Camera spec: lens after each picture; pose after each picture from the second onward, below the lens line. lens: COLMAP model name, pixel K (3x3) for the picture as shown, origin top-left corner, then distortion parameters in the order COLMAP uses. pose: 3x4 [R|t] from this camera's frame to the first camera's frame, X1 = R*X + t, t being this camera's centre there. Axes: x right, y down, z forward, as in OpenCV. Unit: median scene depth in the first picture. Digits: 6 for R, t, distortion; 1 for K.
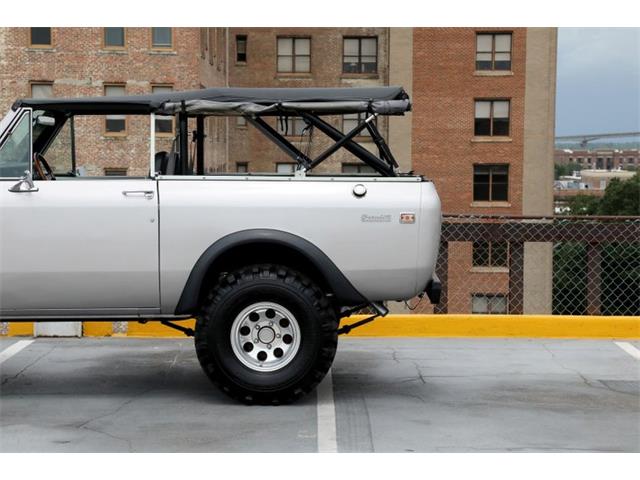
lens RADIAL K [[1698.5, 0, 318.0], [0, 1698.5, 234.1], [0, 0, 1]] dist [0.499407, 0.000000]
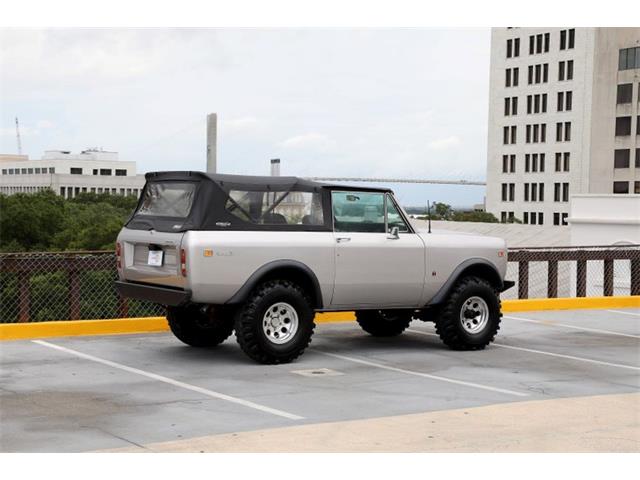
lens RADIAL K [[1172.8, 0, 323.9], [0, 1172.8, 244.0], [0, 0, 1]] dist [0.242928, 0.000000]
pose [[0.844415, -0.012507, 0.535543, -0.873092], [0.019115, 0.999794, -0.006789, -0.012948], [-0.535348, 0.015970, 0.844481, 0.015656]]
